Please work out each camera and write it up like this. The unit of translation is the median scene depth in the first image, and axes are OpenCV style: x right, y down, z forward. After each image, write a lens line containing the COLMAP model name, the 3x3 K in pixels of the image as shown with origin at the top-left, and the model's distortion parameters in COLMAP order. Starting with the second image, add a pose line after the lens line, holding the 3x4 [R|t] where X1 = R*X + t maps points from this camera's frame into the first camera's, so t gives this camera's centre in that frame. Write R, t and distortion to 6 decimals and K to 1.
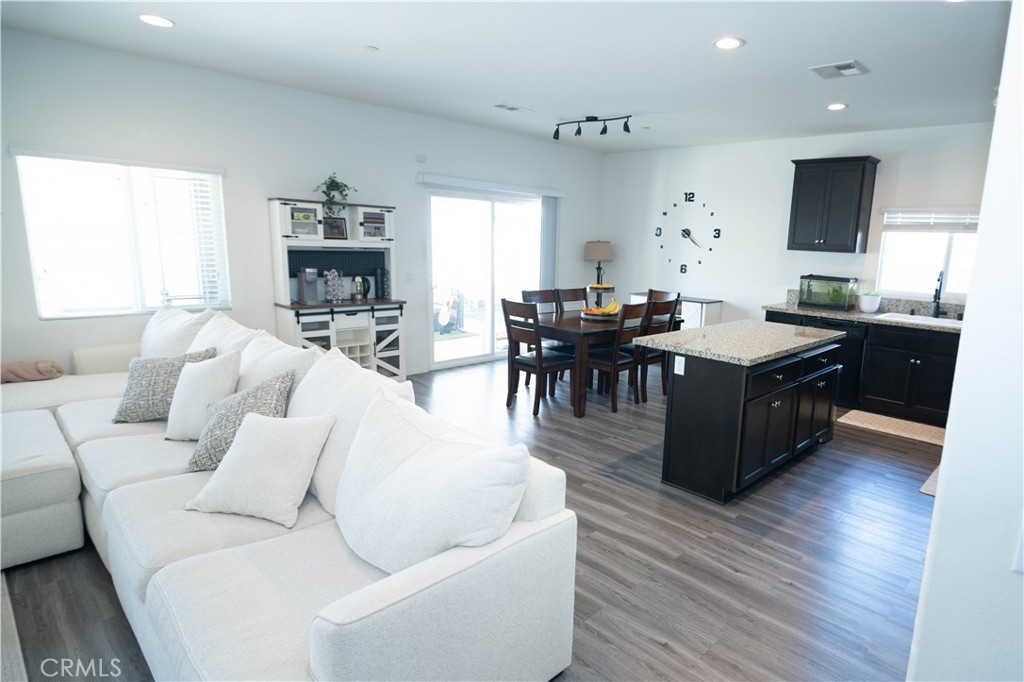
lens RADIAL K [[552.8, 0, 512.0], [0, 552.8, 341.0], [0, 0, 1]] dist [0.001186, 0.000304]
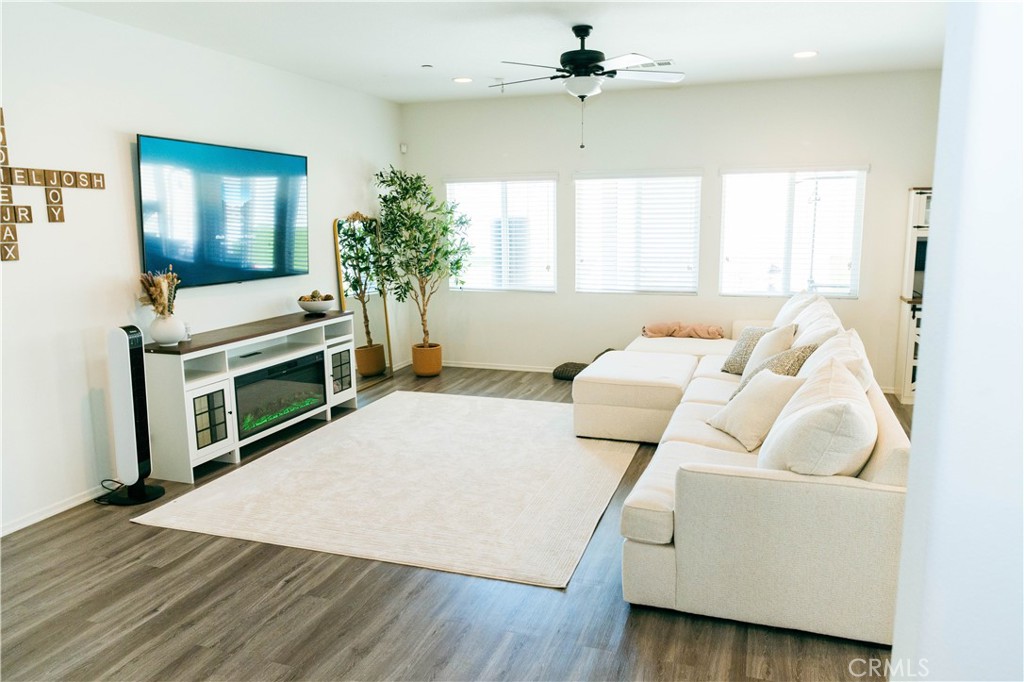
lens RADIAL K [[807.6, 0, 512.0], [0, 807.6, 341.0], [0, 0, 1]] dist [-0.001931, -0.003999]
pose [[0.366803, 0.097895, -0.925134, 0.850337], [-0.149554, 0.987719, 0.045221, 0.062023], [0.918199, 0.121770, 0.376938, -0.189902]]
